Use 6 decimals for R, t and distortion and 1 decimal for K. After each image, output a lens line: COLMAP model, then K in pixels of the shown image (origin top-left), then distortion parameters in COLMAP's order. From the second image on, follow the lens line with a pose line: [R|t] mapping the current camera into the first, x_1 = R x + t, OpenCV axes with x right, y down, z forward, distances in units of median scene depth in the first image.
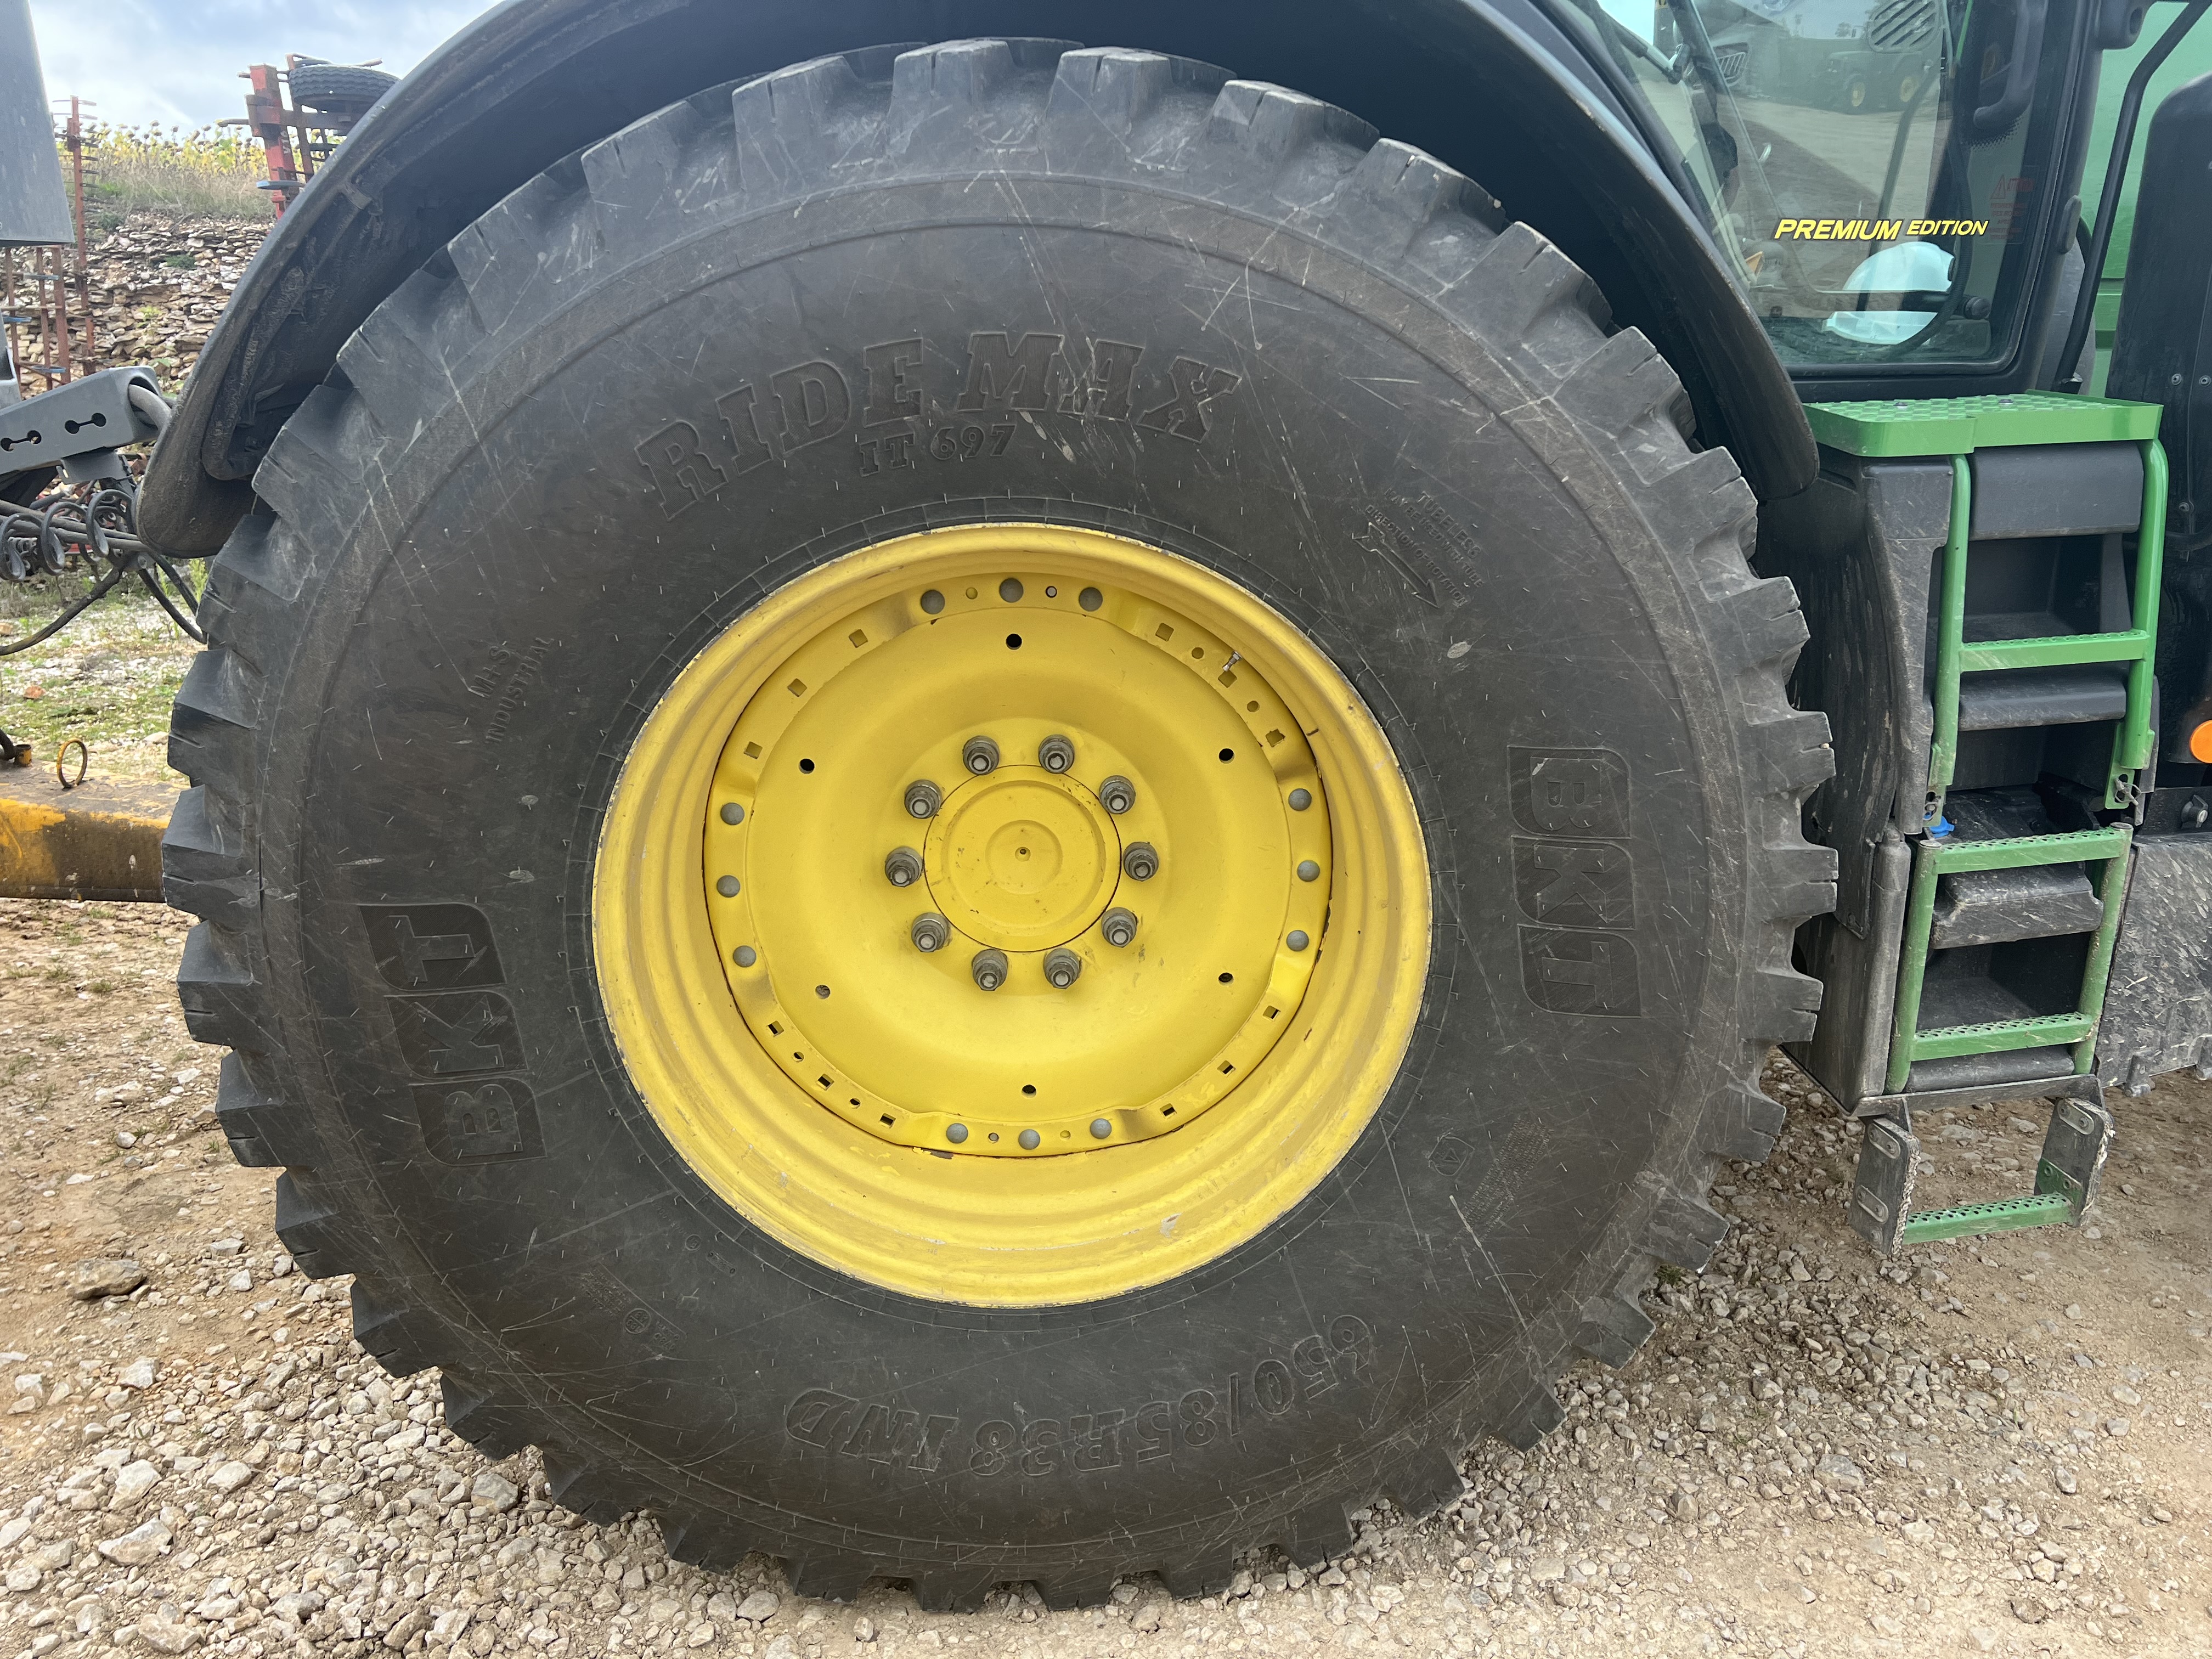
lens RADIAL K [[1658.7, 0, 1103.3], [0, 1658.7, 814.0], [0, 0, 1]] dist [0.097505, -0.126291]
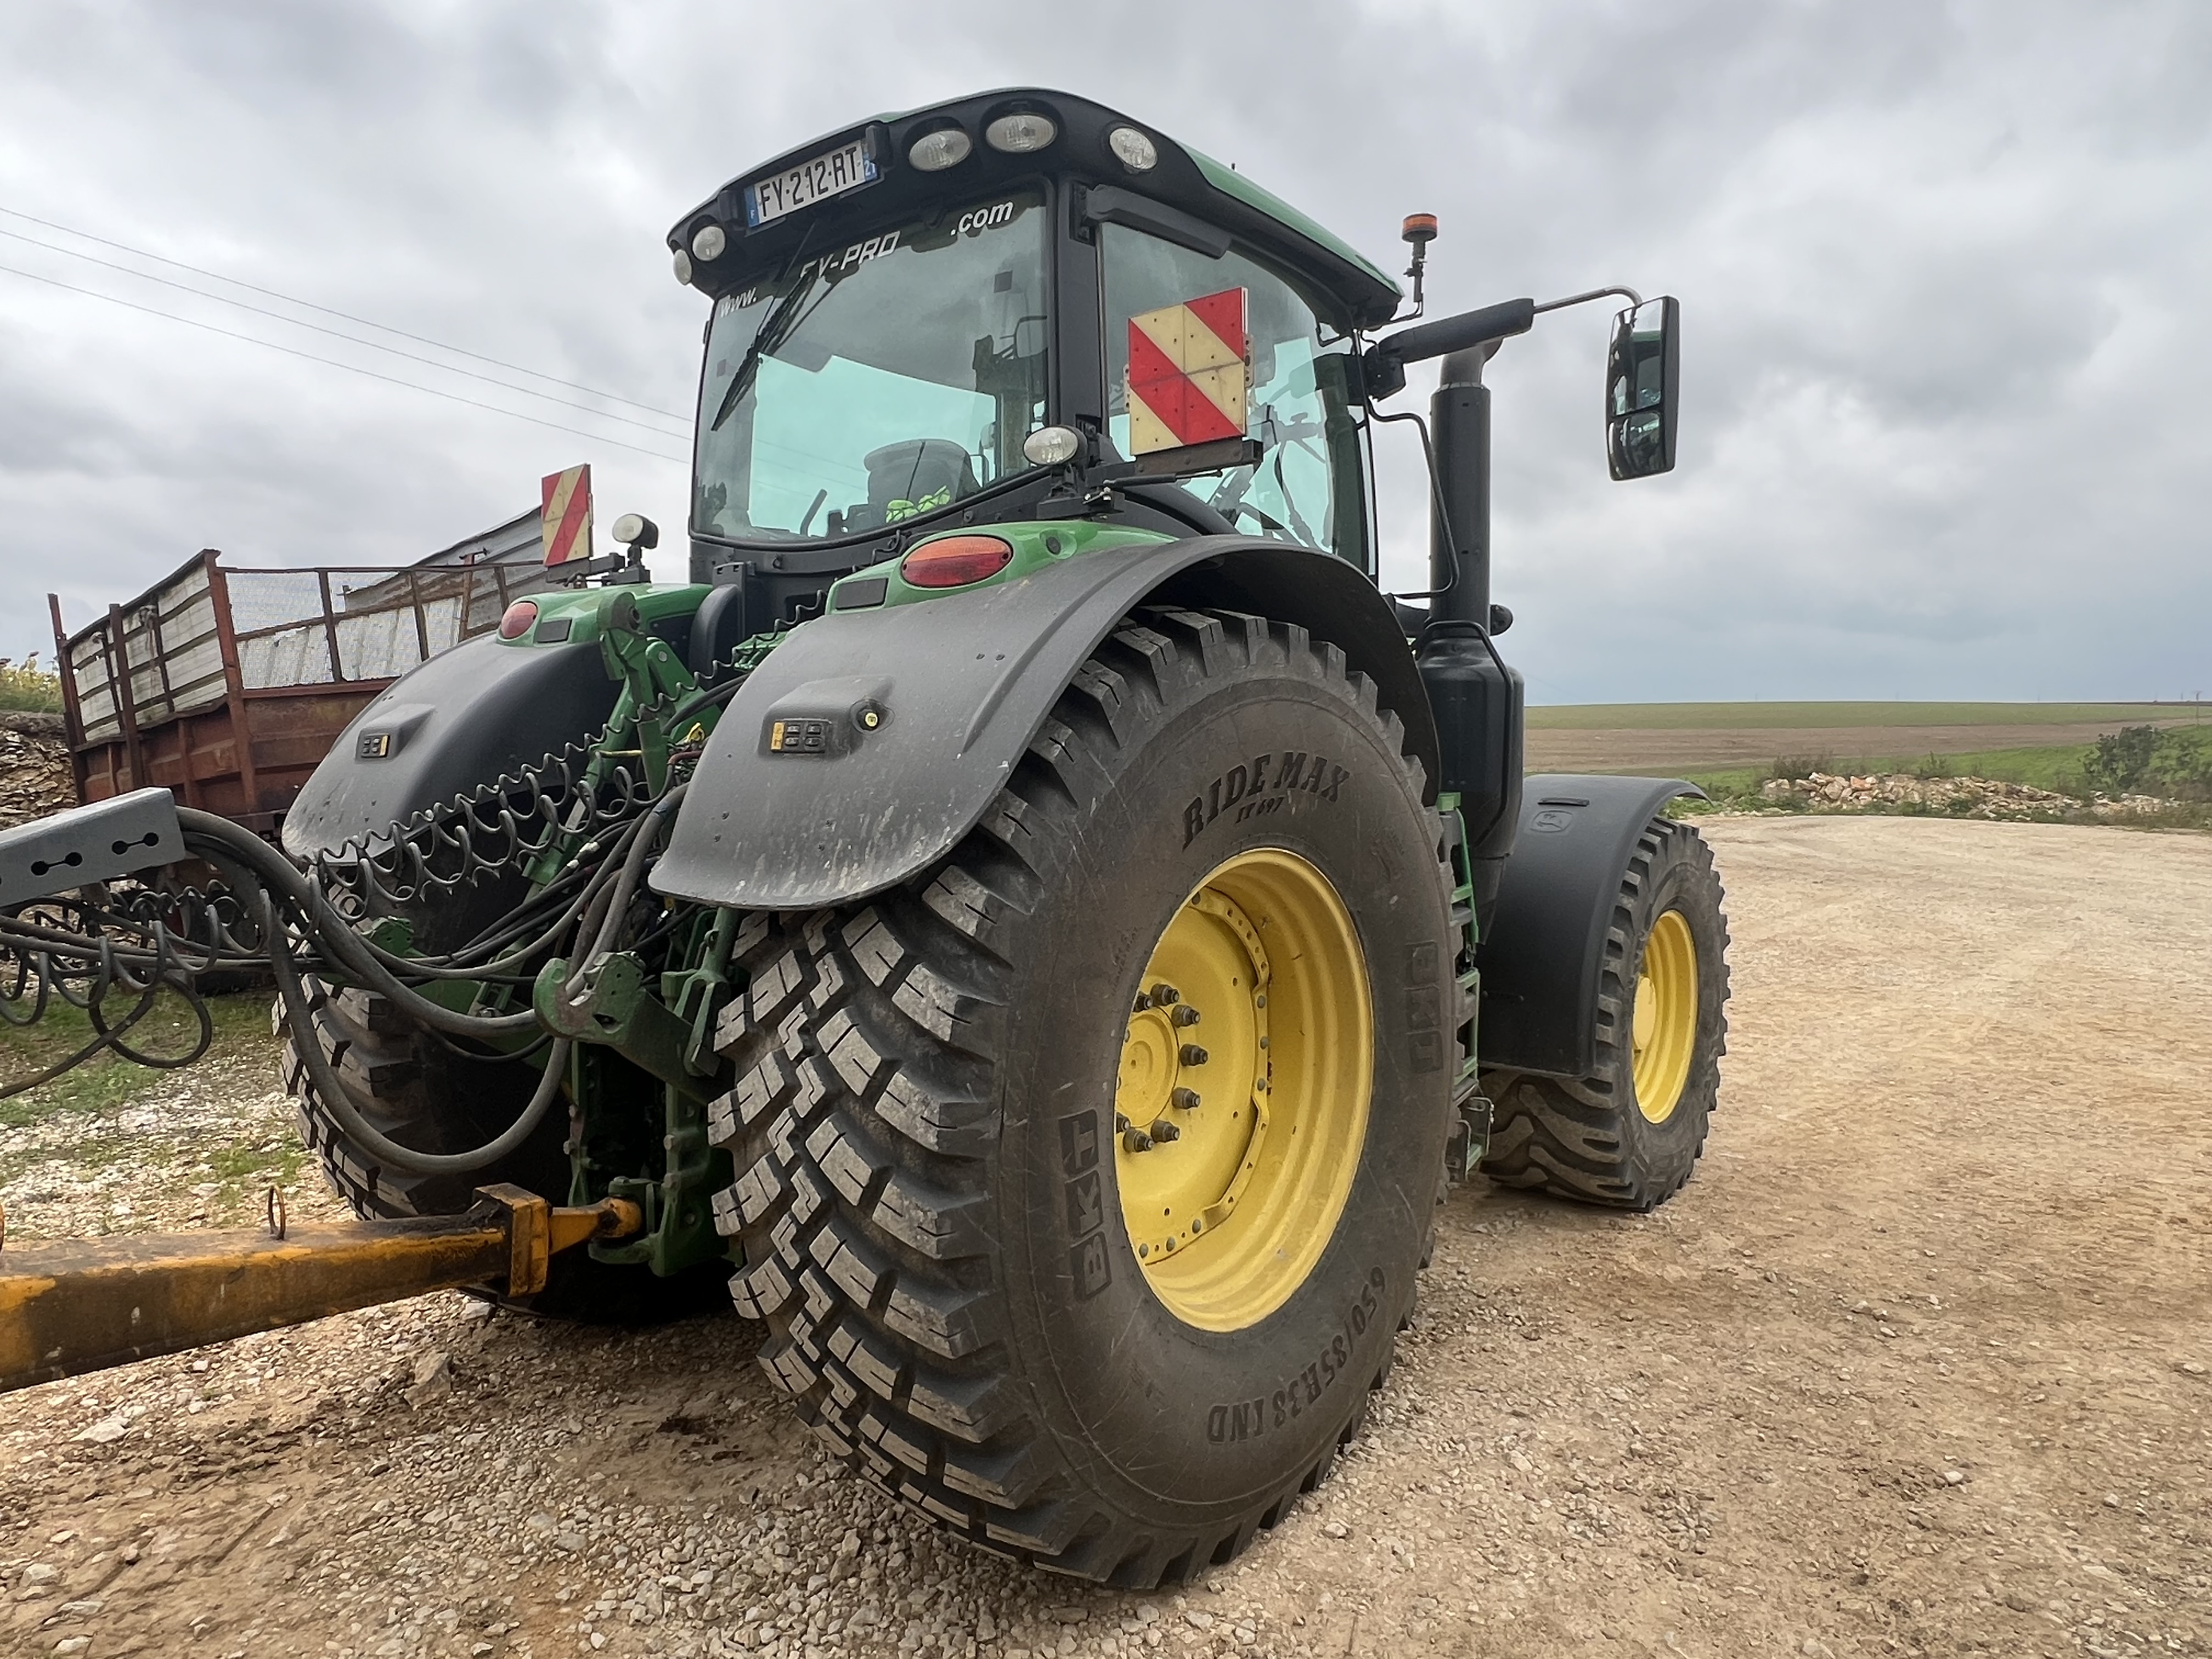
lens RADIAL K [[1375.3, 0, 1108.6], [0, 1375.3, 802.8], [0, 0, 1]] dist [-0.006637, -0.001601]
pose [[0.645329, -0.009086, 0.763851, -1.125382], [0.215125, 0.961622, -0.170306, 0.001919], [-0.732988, 0.274227, 0.622517, 0.120756]]
